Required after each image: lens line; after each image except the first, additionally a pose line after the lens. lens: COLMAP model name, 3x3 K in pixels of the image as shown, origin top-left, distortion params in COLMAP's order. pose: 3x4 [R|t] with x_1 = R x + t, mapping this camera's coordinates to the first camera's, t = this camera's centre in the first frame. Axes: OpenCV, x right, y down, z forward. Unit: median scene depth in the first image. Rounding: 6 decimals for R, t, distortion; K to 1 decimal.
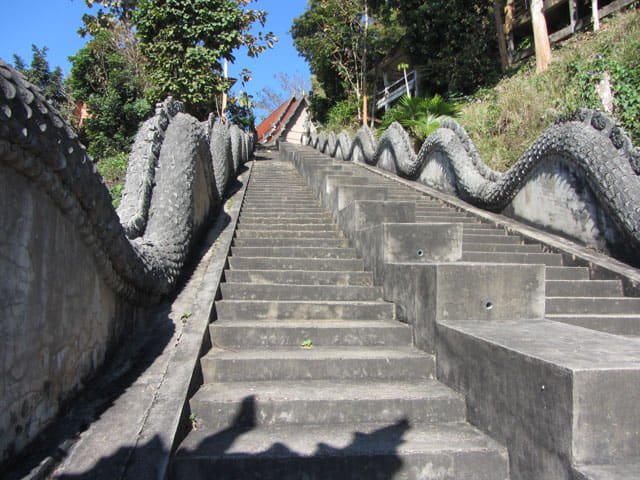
lens RADIAL K [[502.6, 0, 320.0], [0, 502.6, 240.0], [0, 0, 1]] dist [-0.059676, 0.000149]
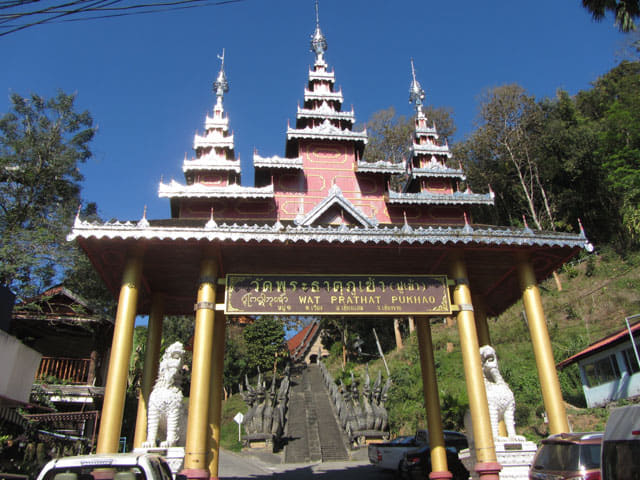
lens RADIAL K [[502.6, 0, 320.0], [0, 502.6, 240.0], [0, 0, 1]] dist [-0.059676, 0.000149]
pose [[0.997101, -0.048901, -0.058301, 0.115936], [0.026218, 0.940031, -0.340080, -0.004641], [0.071435, 0.337565, 0.938588, -0.930409]]
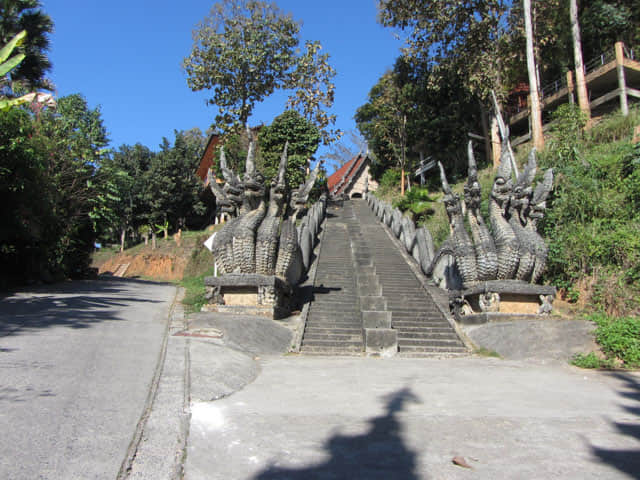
lens RADIAL K [[502.6, 0, 320.0], [0, 502.6, 240.0], [0, 0, 1]] dist [-0.059676, 0.000149]
pose [[0.989700, 0.015695, -0.142296, 0.054256], [-0.025191, 0.997556, -0.065179, 0.011534], [0.140926, 0.068092, 0.987676, -0.398983]]
